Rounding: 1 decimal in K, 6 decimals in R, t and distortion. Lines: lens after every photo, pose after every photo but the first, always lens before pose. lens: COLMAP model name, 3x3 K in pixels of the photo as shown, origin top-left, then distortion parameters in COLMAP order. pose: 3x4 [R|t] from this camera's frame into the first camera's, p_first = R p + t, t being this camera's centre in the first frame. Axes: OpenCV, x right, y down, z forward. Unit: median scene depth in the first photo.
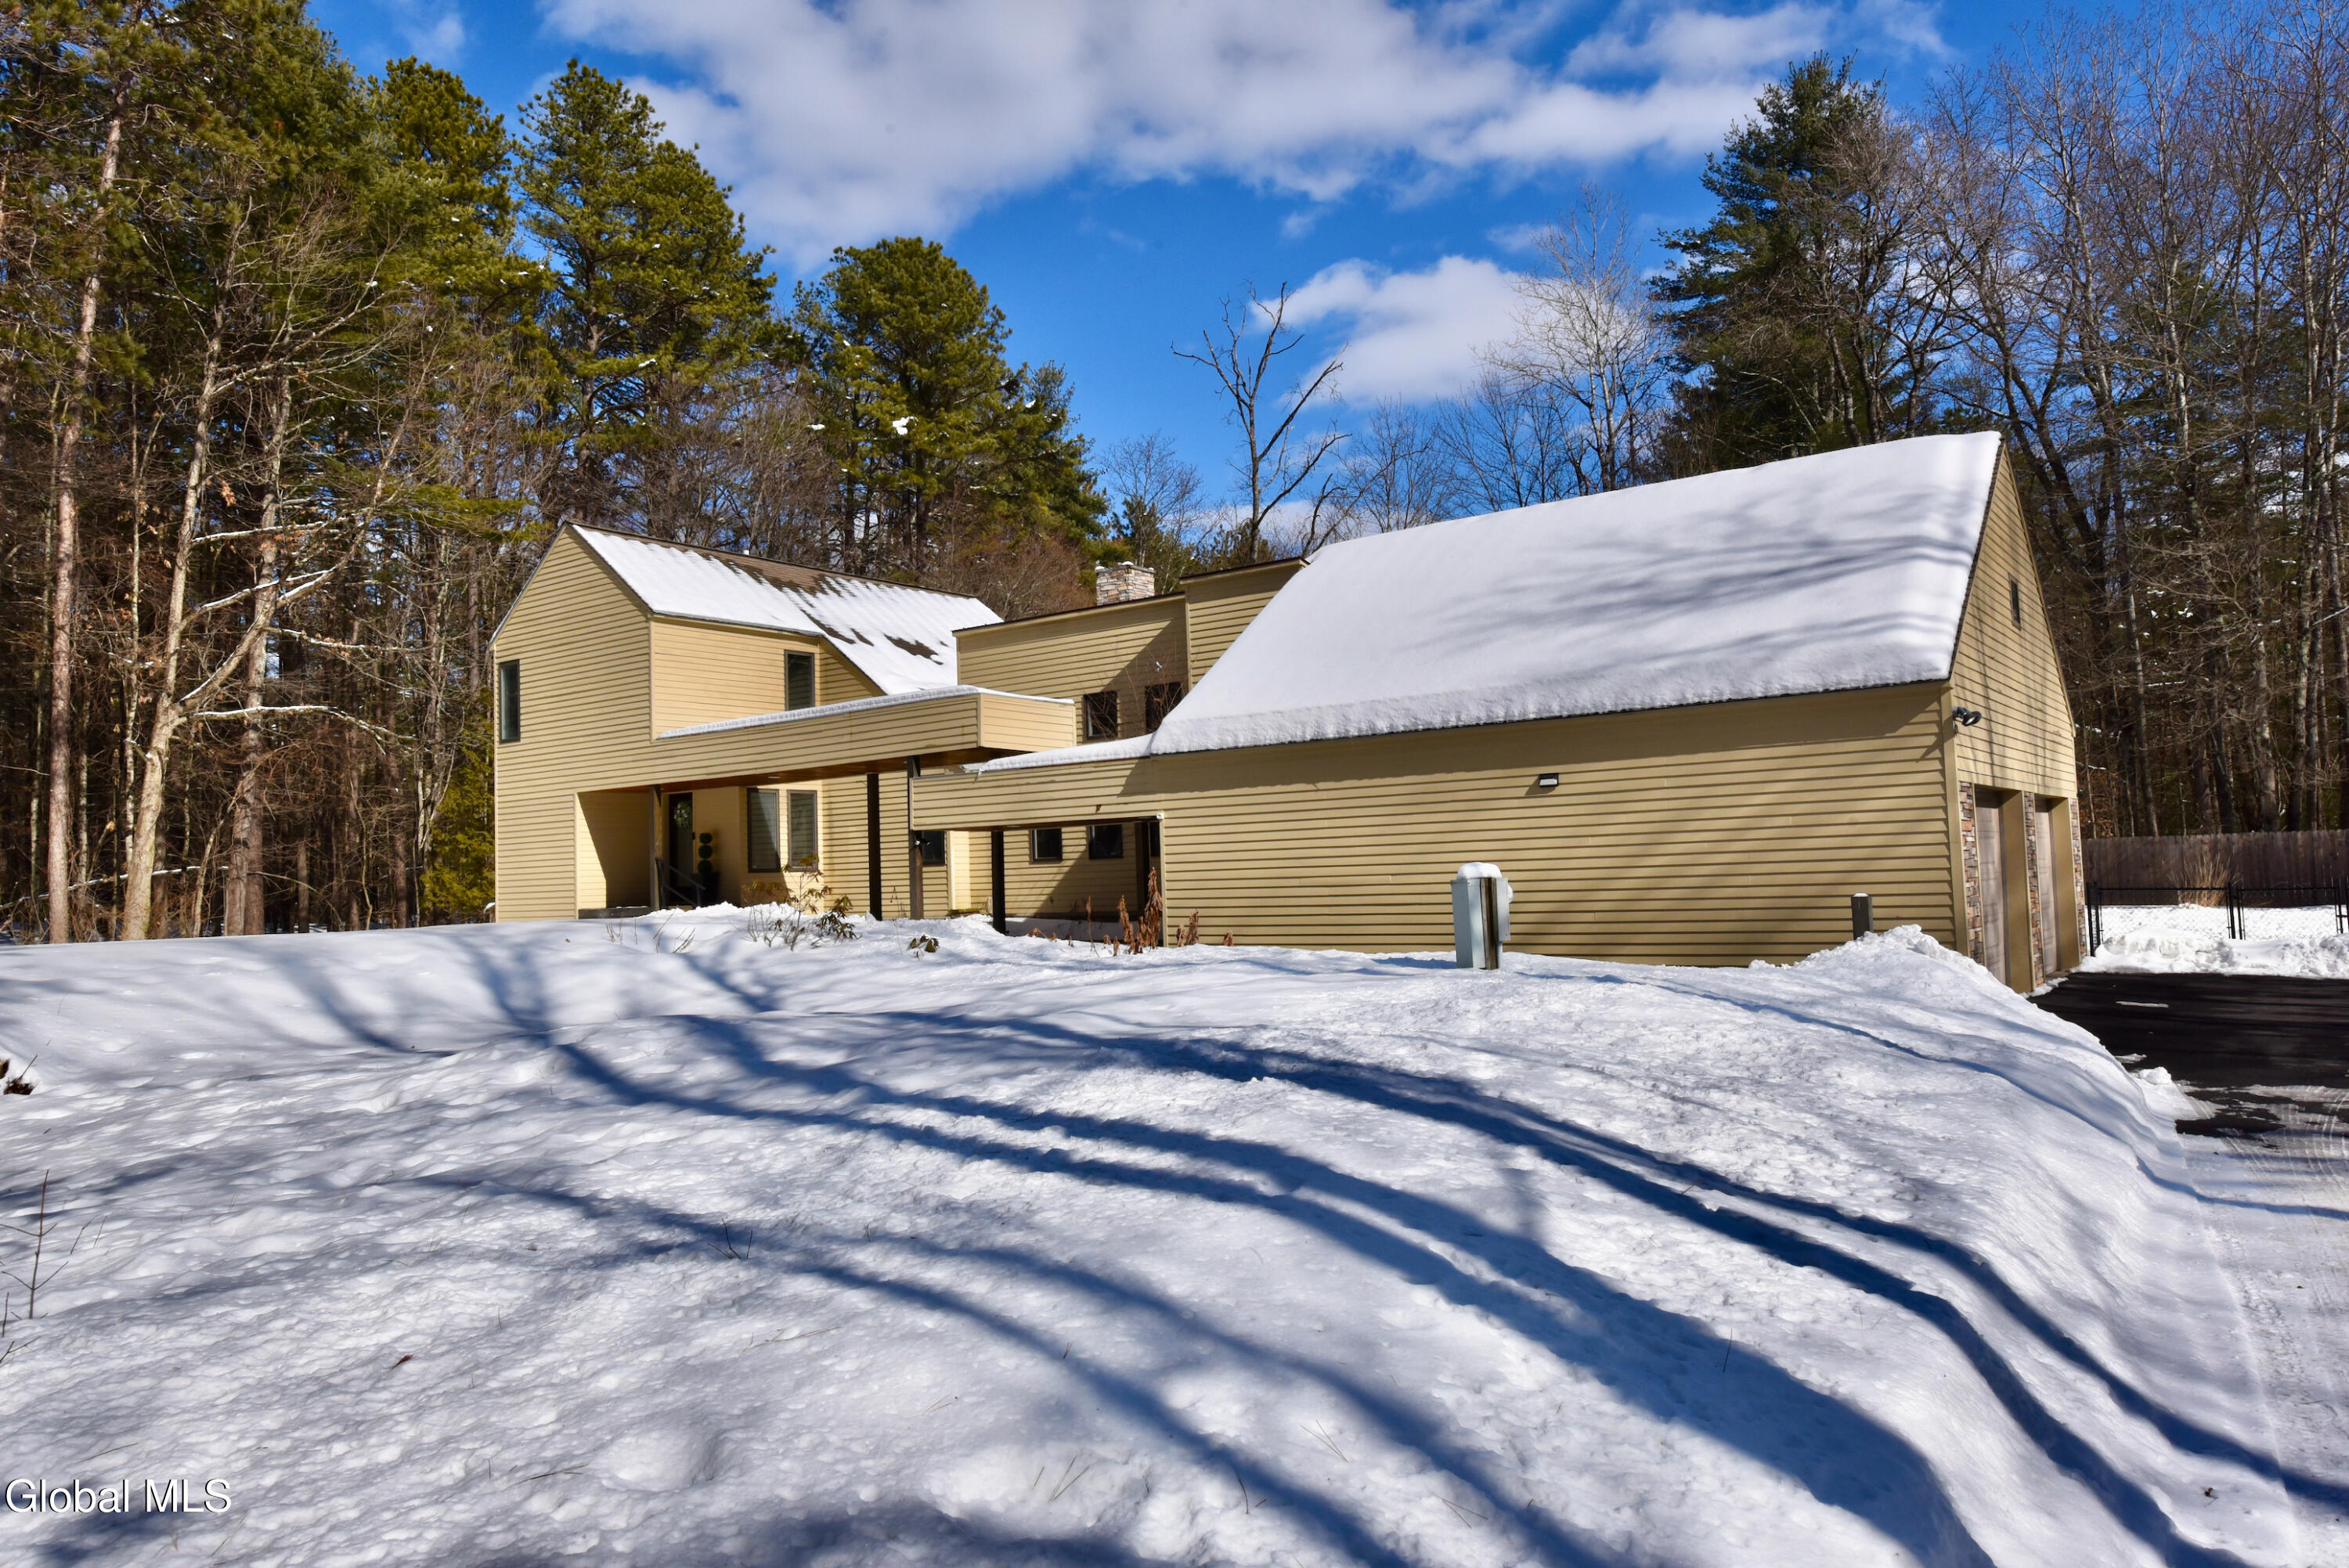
lens RADIAL K [[1535.8, 0, 1174.5], [0, 1535.8, 784.0], [0, 0, 1]] dist [0.000531, -0.000140]
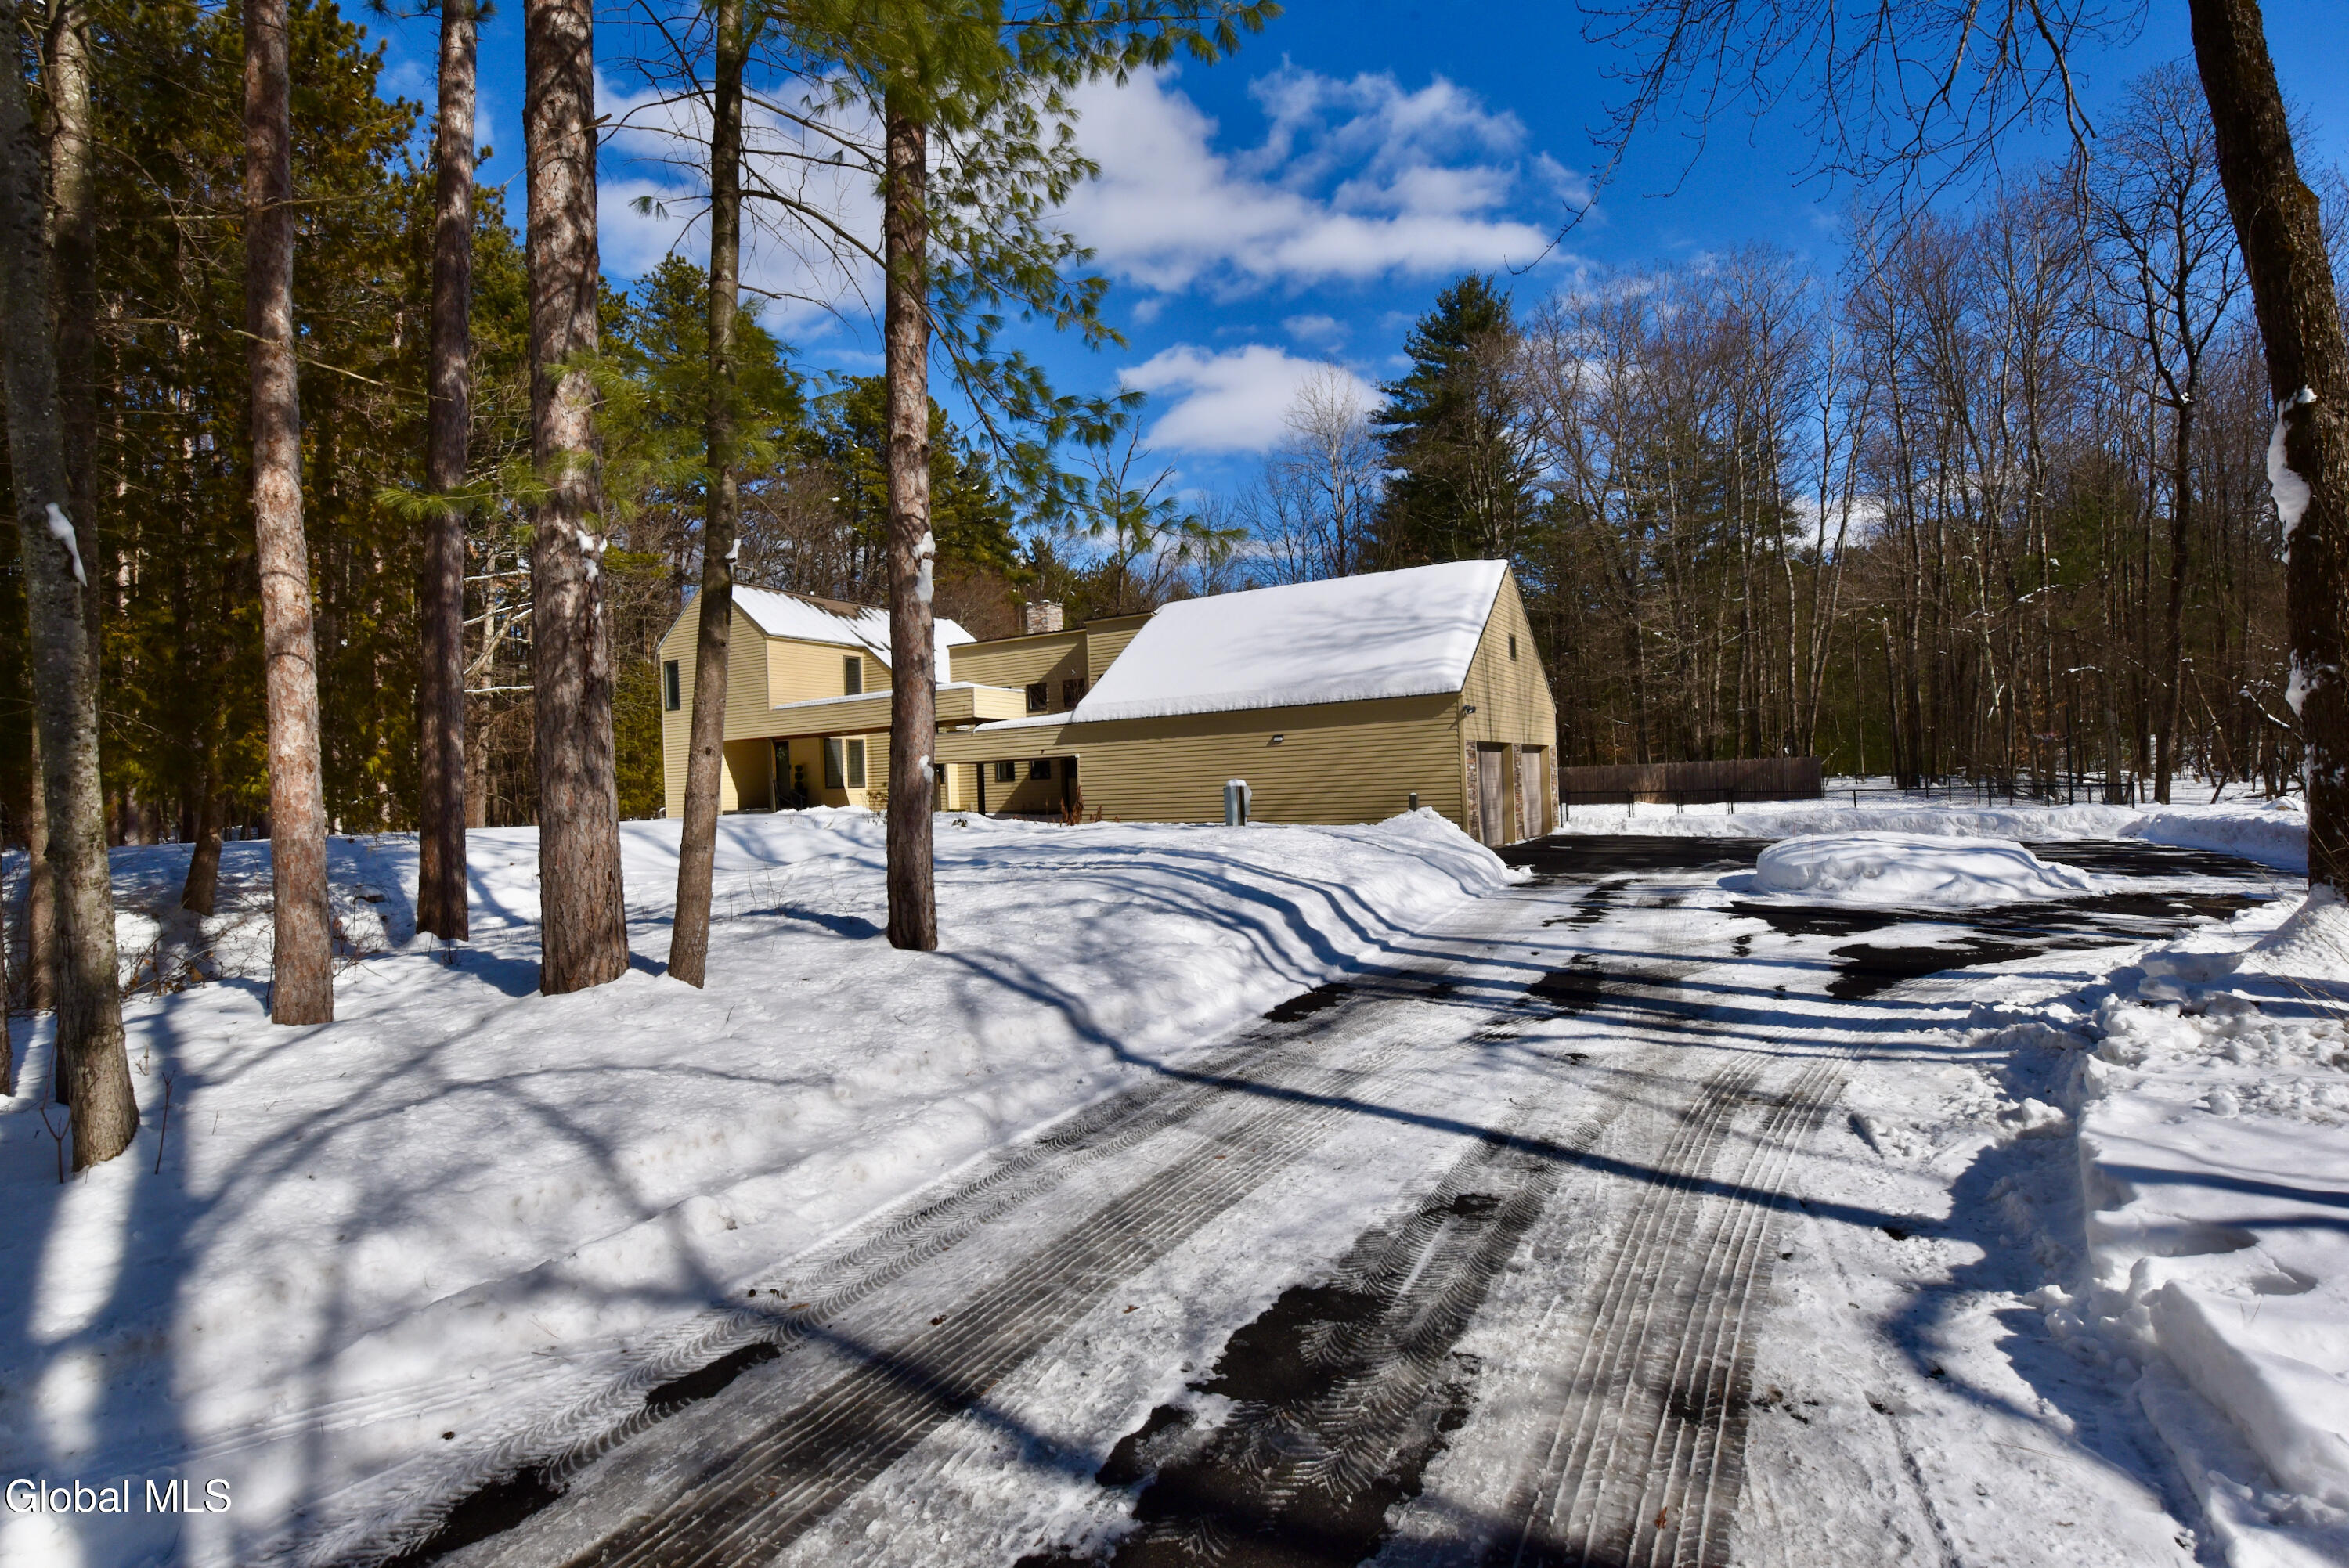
lens RADIAL K [[1151.9, 0, 1174.5], [0, 1151.9, 784.0], [0, 0, 1]] dist [-0.001407, -0.000442]
pose [[0.994298, -0.004542, 0.106543, -0.040924], [-0.000954, 0.998674, 0.051480, -0.017168], [-0.106636, -0.051288, 0.992975, -0.397774]]
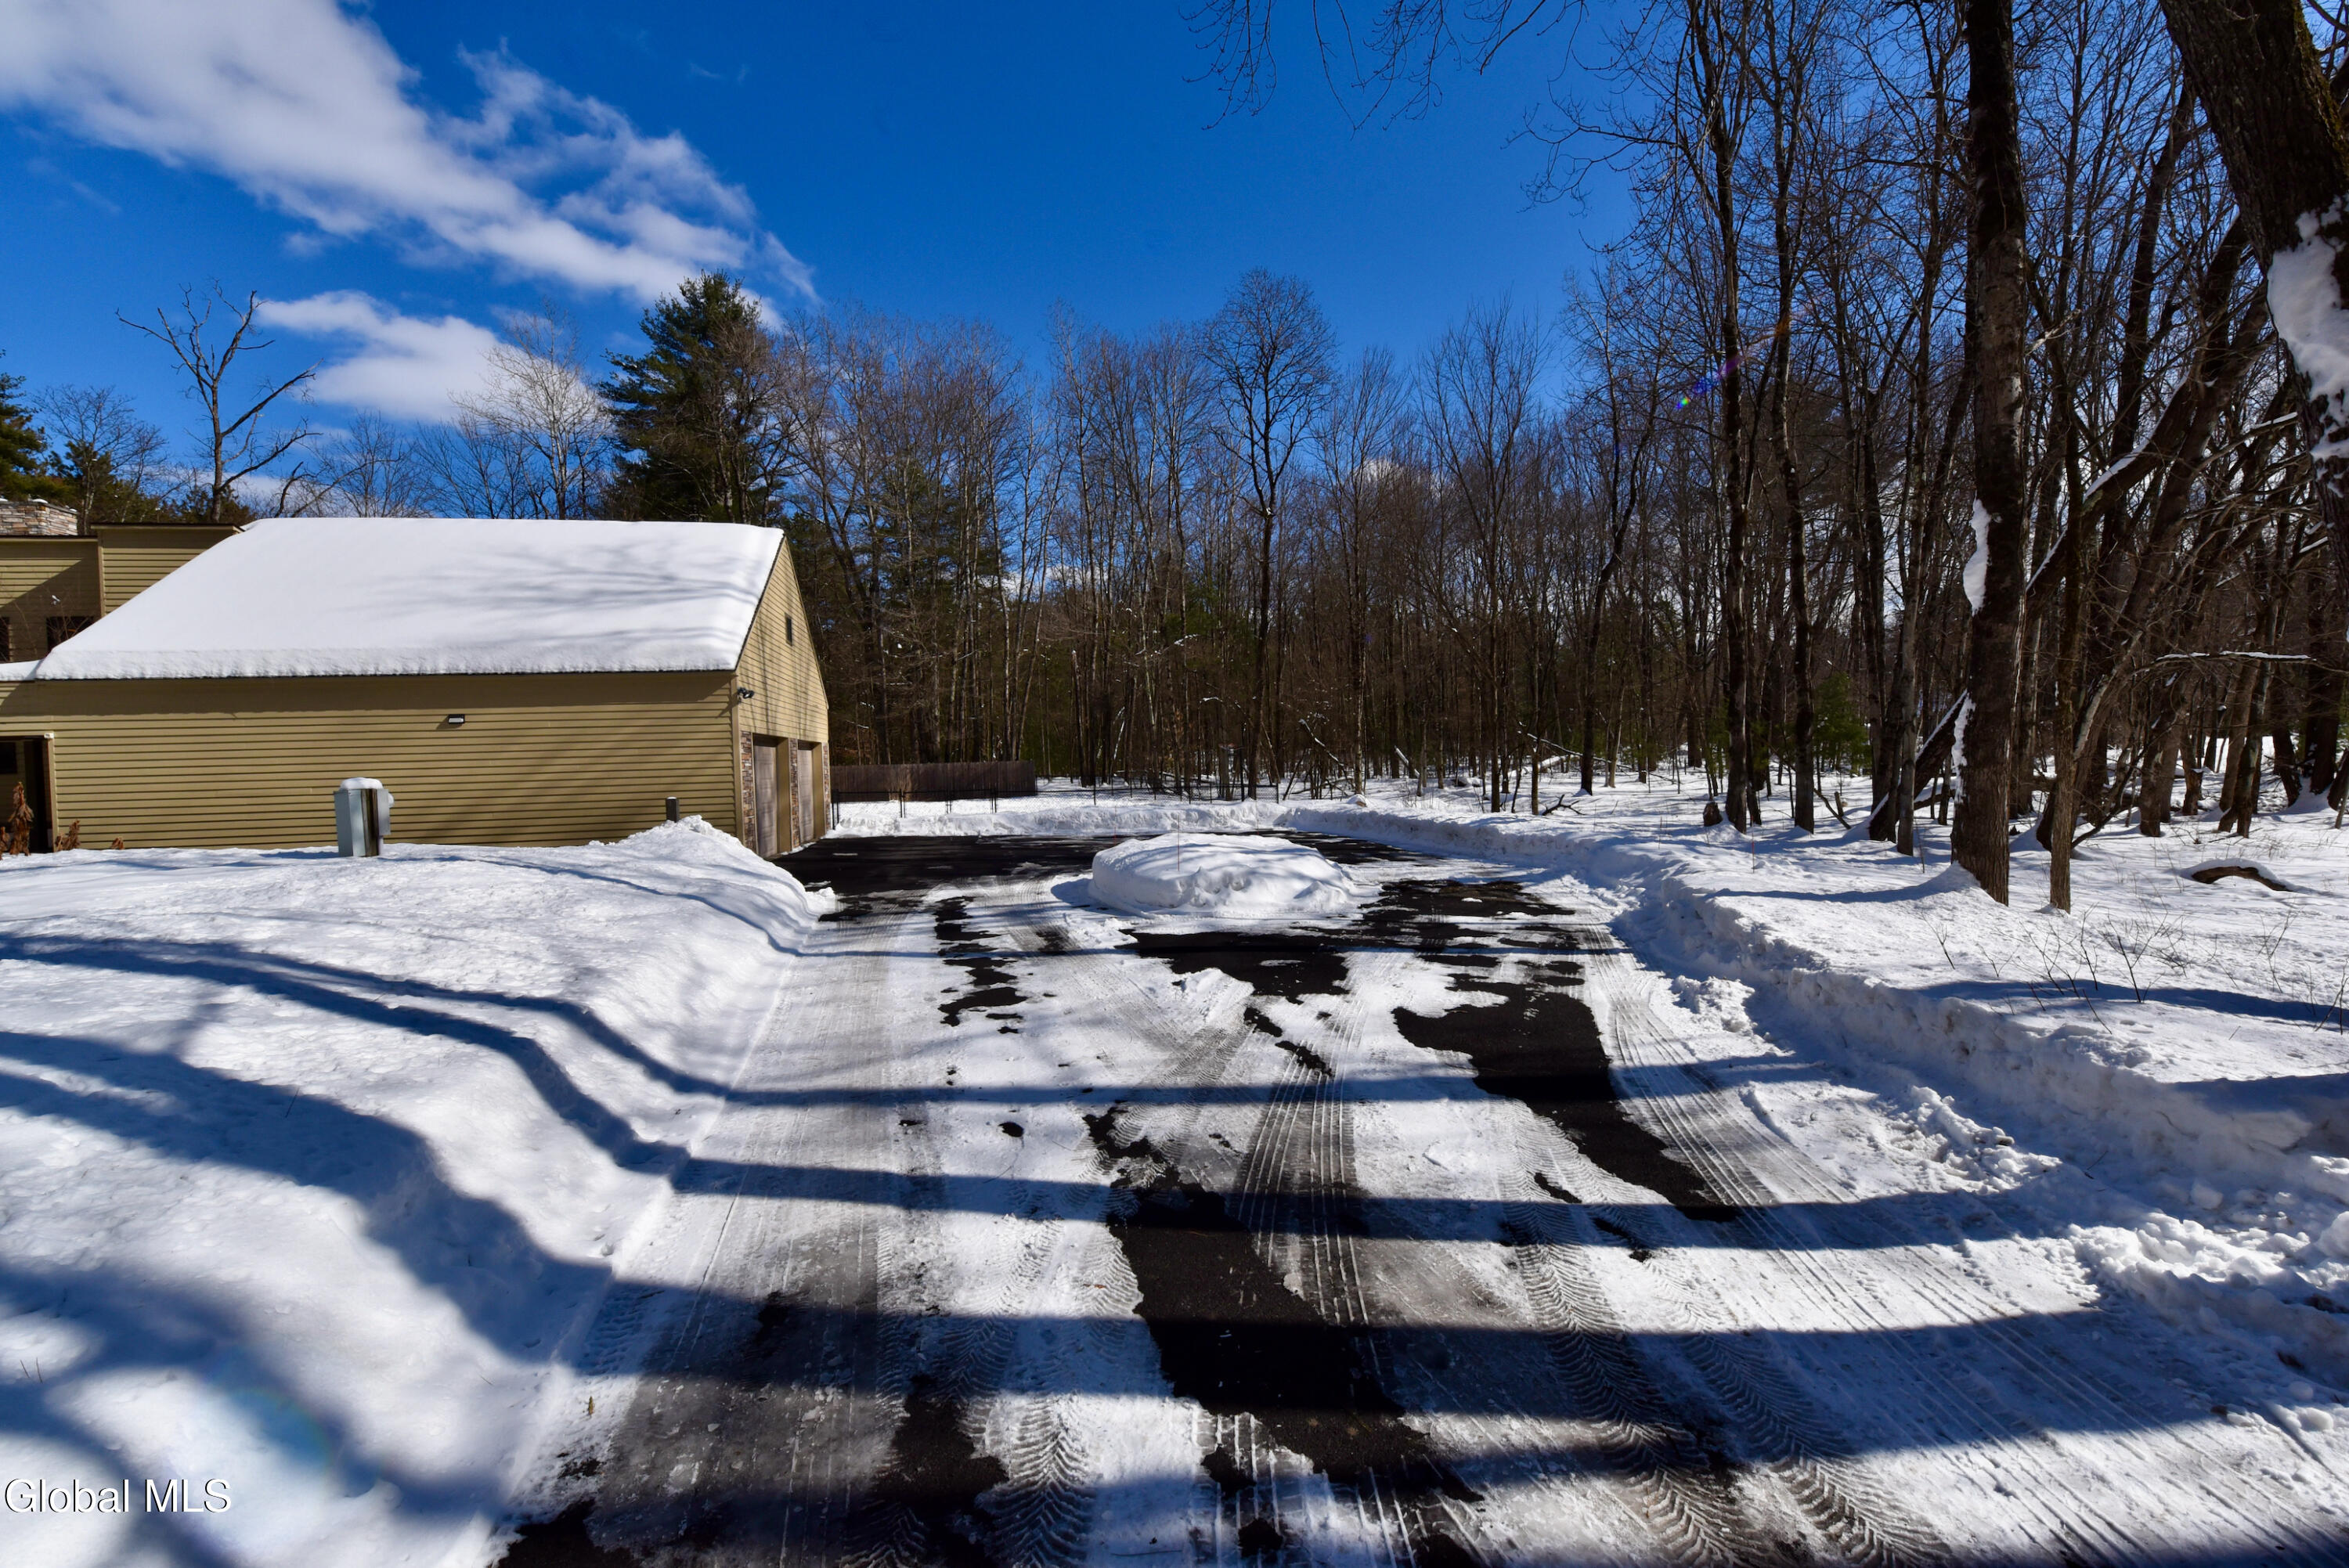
lens RADIAL K [[933.1, 0, 1178.3], [0, 933.1, 781.0], [0, 0, 1]] dist [-0.018033, -0.002168]
pose [[0.667324, -0.001069, 0.744767, 0.050125], [-0.038742, 0.998595, 0.036146, -0.001589], [-0.743759, -0.052975, 0.666345, -0.039237]]
